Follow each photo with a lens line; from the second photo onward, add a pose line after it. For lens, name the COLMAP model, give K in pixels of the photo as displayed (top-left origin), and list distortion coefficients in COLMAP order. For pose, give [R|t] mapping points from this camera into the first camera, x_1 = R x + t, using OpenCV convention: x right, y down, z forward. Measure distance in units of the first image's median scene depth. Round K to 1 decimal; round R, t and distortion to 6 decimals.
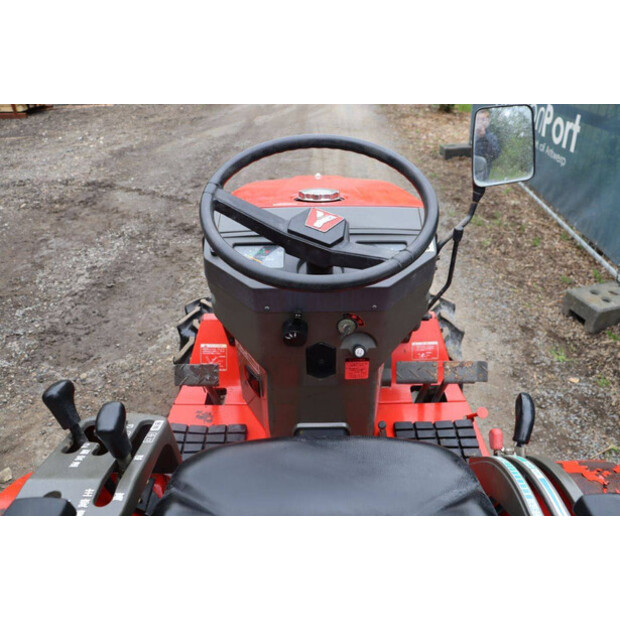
lens RADIAL K [[520.6, 0, 312.3], [0, 520.6, 310.1], [0, 0, 1]] dist [-0.076950, 0.022475]
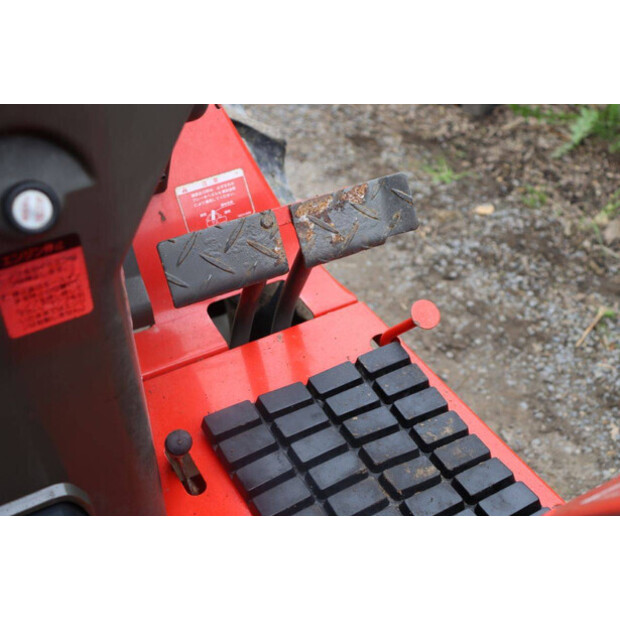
lens RADIAL K [[841.6, 0, 313.1], [0, 841.6, 311.6], [0, 0, 1]] dist [0.031872, 0.000000]
pose [[0.876709, -0.296252, 0.378968, 0.026247], [0.246848, 0.953278, 0.174147, 0.054977], [-0.412853, -0.059129, 0.908876, 0.363885]]
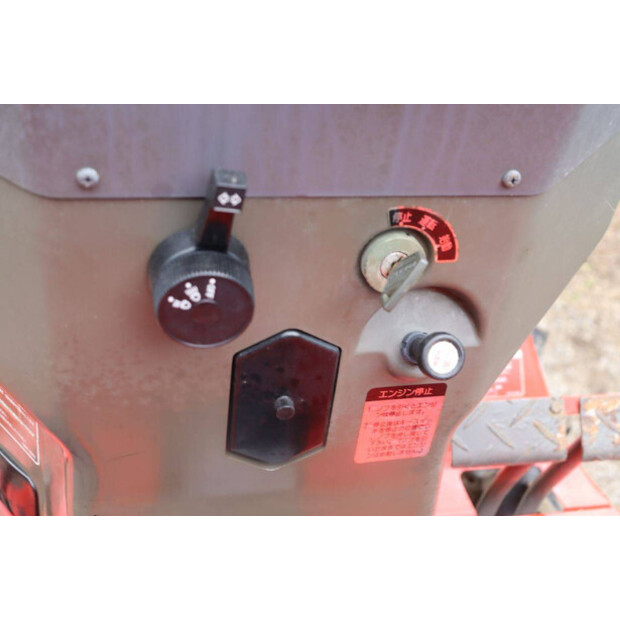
lens RADIAL K [[841.6, 0, 307.7], [0, 841.6, 311.2], [0, 0, 1]] dist [0.031872, 0.000000]
pose [[0.969454, -0.016140, 0.244741, -0.050887], [0.027110, 0.998770, -0.041517, 0.044670], [-0.243770, 0.046884, 0.968699, 0.365119]]
